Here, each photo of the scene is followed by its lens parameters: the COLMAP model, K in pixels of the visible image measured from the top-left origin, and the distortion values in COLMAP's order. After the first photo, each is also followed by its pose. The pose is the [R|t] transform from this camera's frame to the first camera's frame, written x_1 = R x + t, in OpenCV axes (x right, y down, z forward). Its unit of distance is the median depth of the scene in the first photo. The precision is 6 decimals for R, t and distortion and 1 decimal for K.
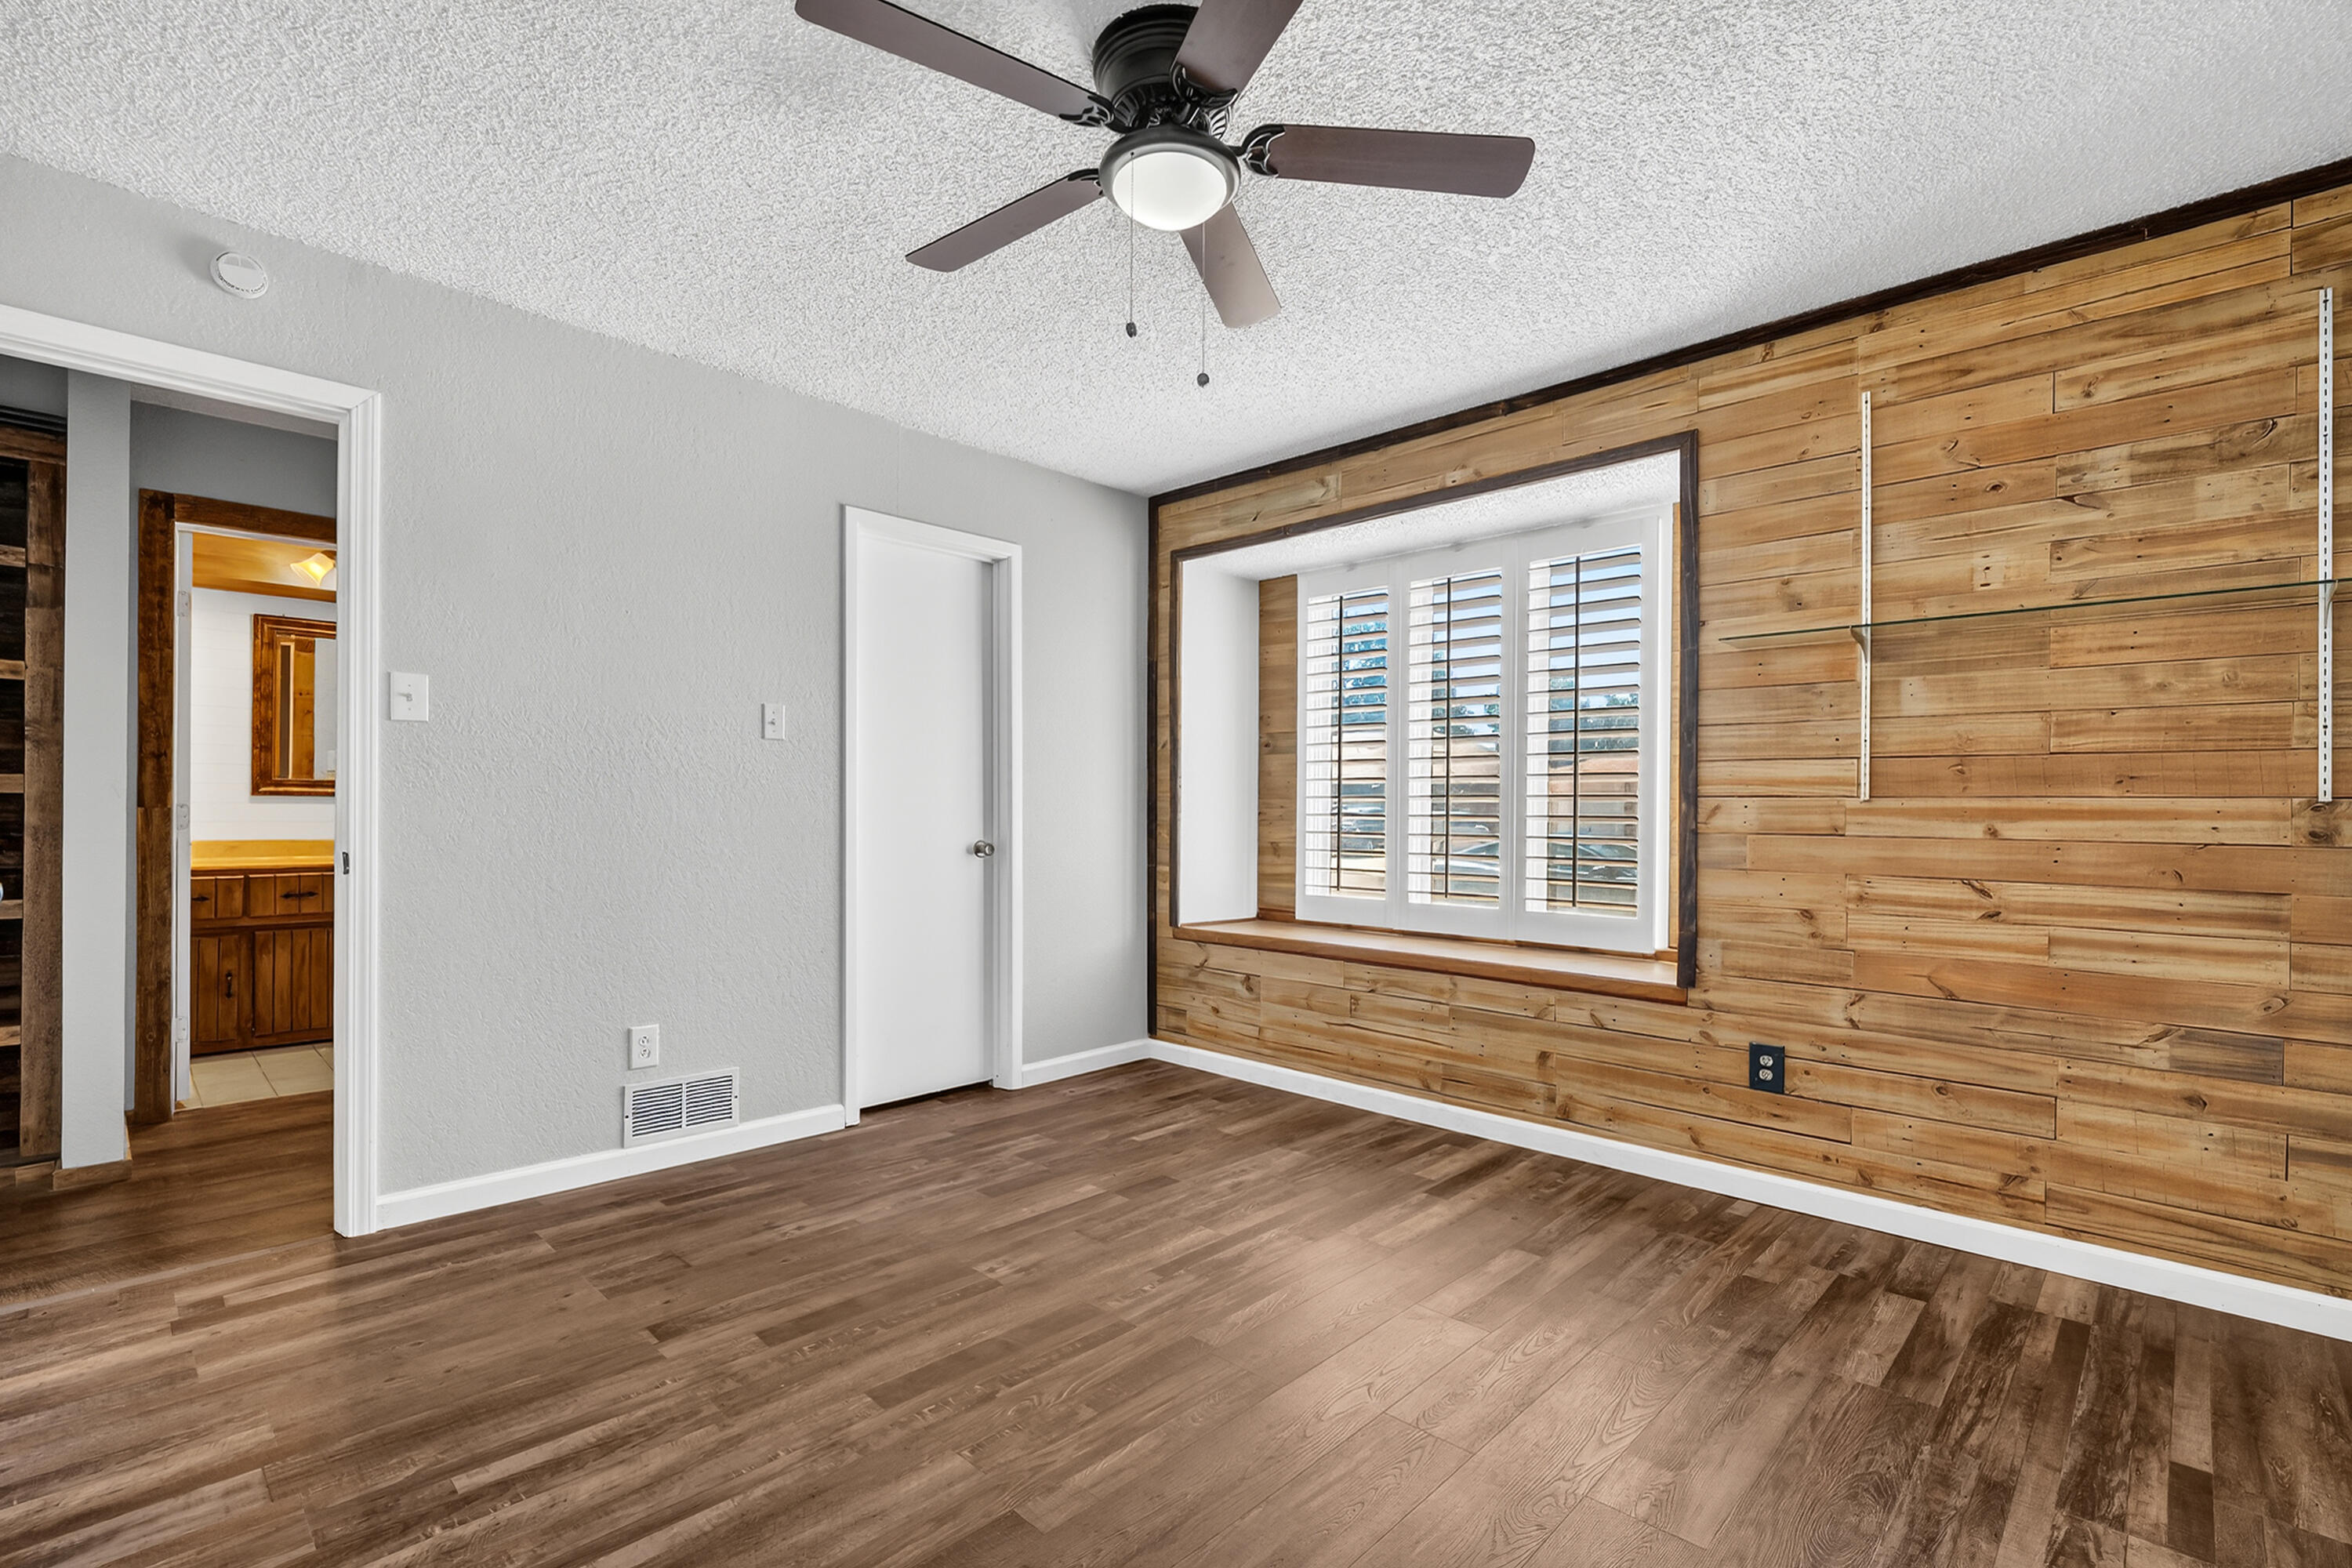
lens RADIAL K [[1058.4, 0, 1190.5], [0, 1058.4, 796.9], [0, 0, 1]] dist [-0.005841, -0.000217]
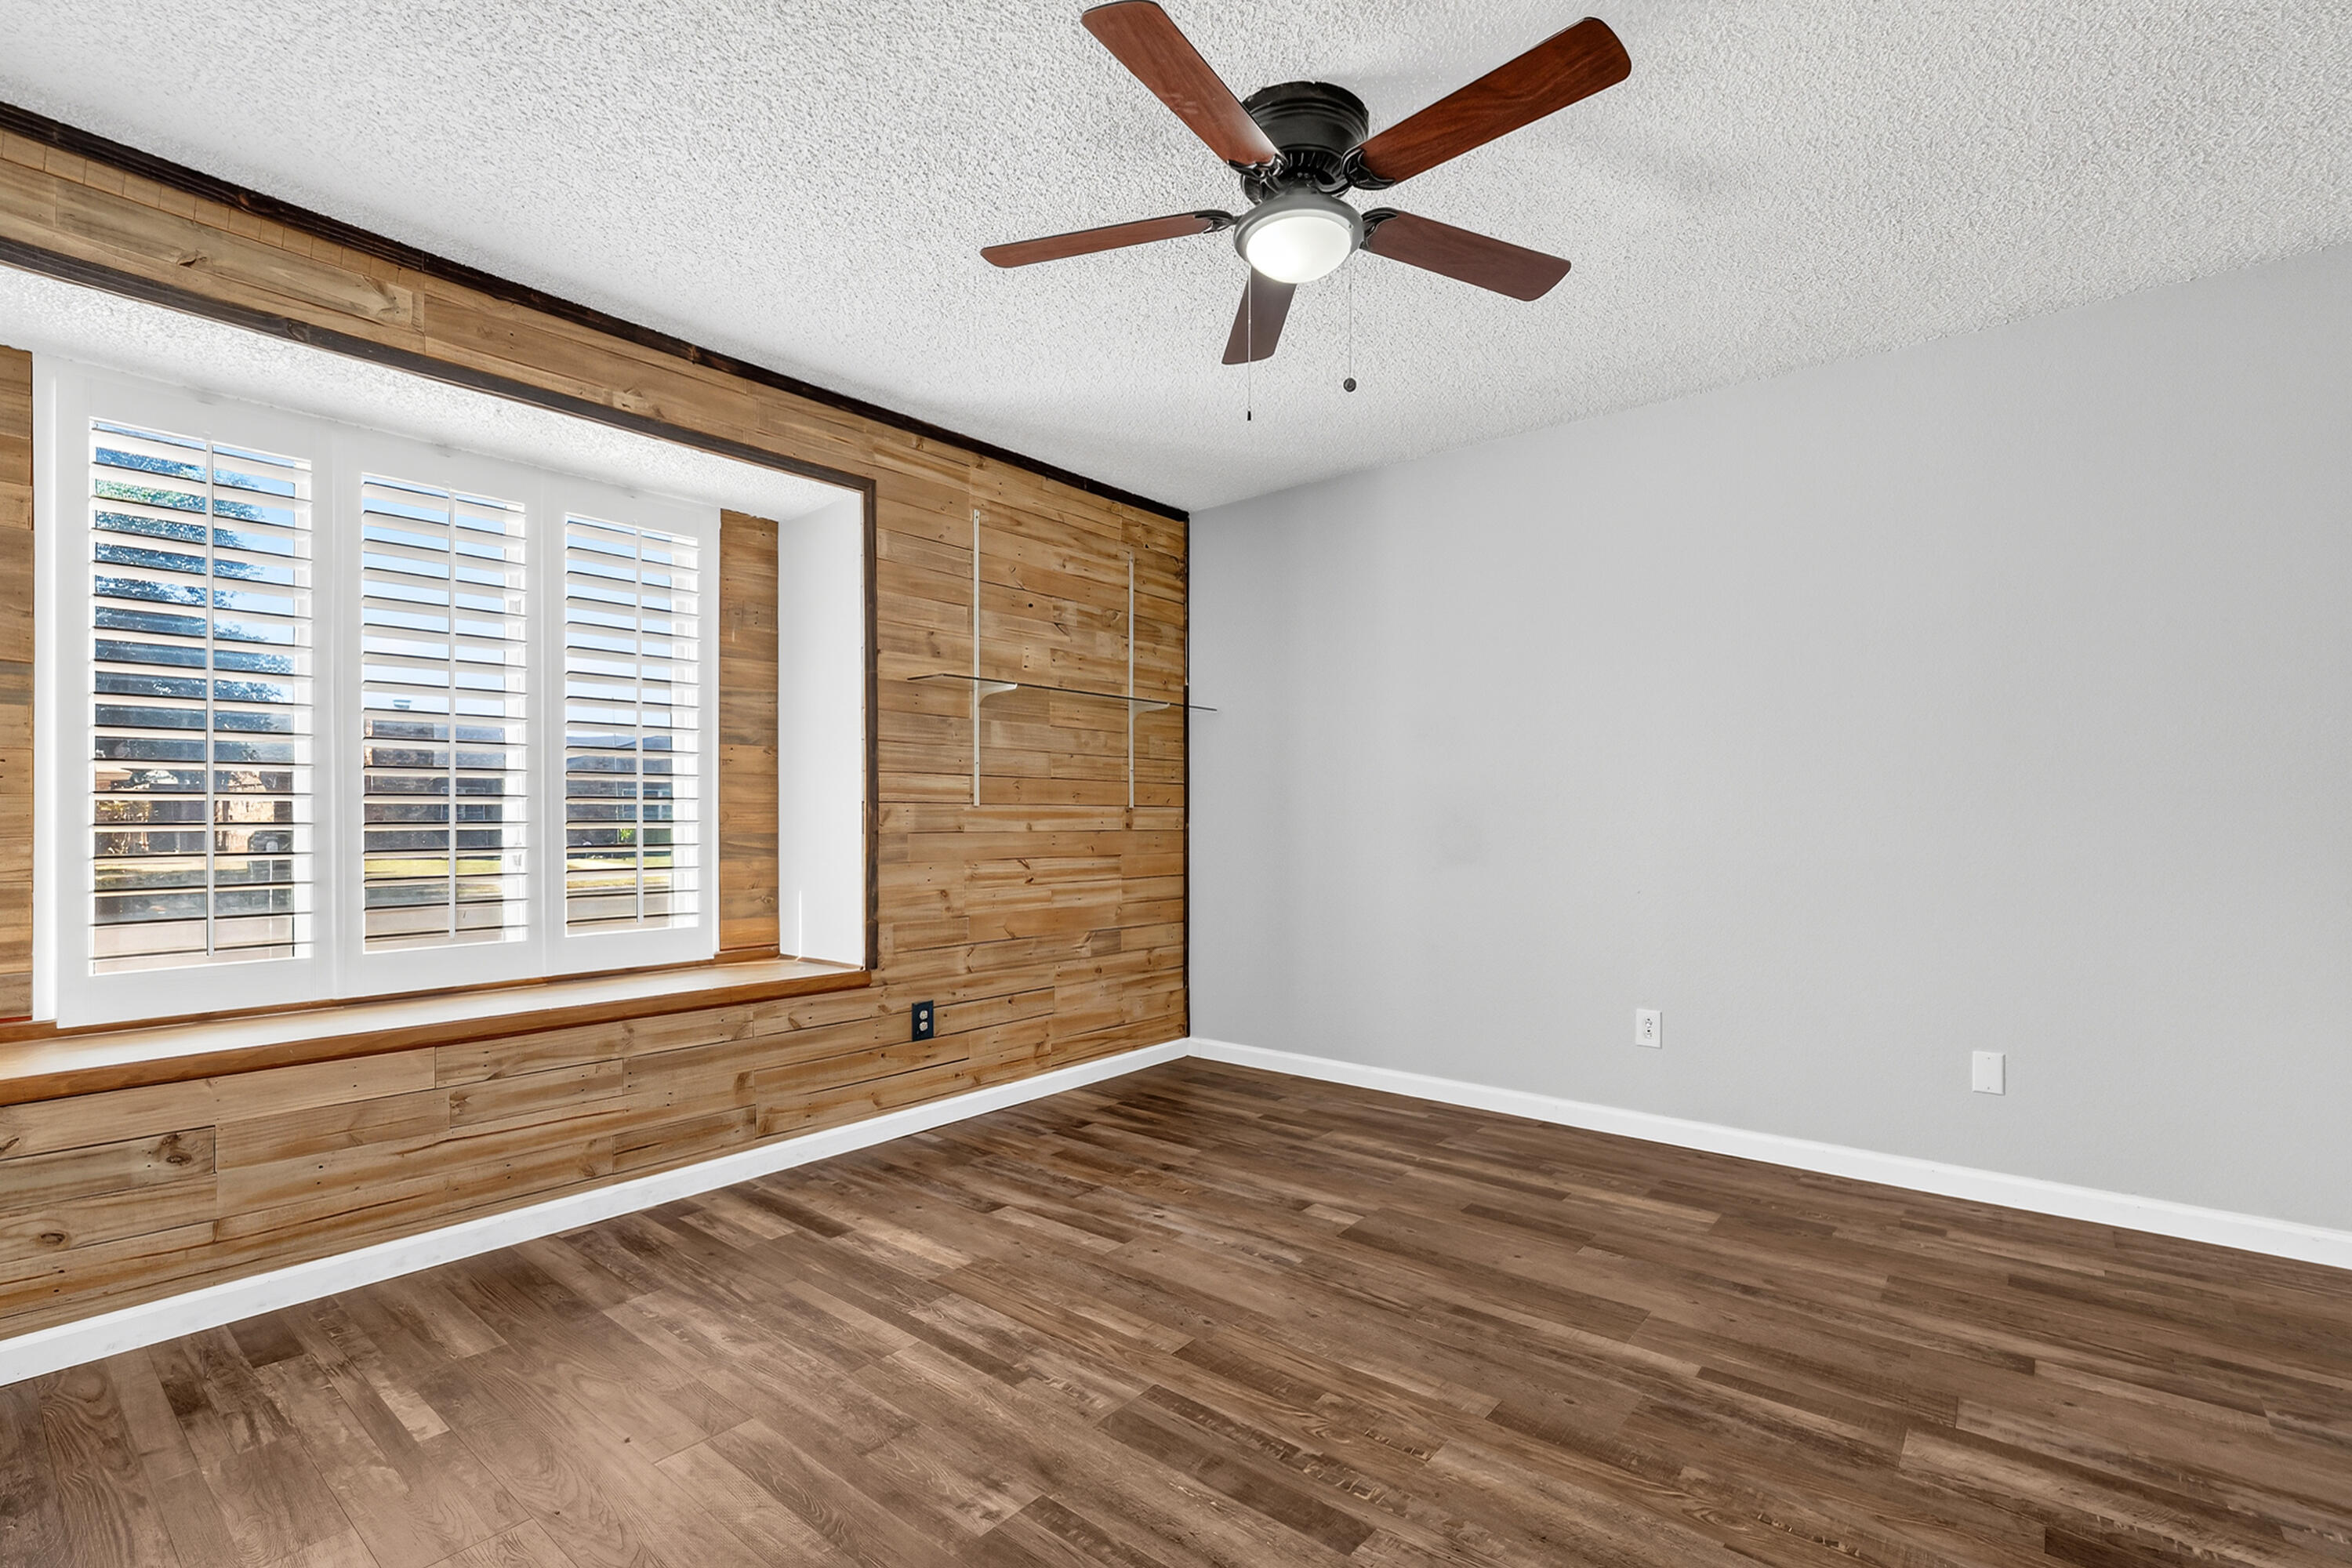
lens RADIAL K [[1058.4, 0, 1189.4], [0, 1058.4, 803.0], [0, 0, 1]] dist [-0.005841, -0.000217]
pose [[-0.074558, 0.005377, 0.997202, -0.743940], [-0.011142, 0.999919, -0.006224, 0.004657], [-0.997154, -0.011575, -0.074492, 0.807208]]
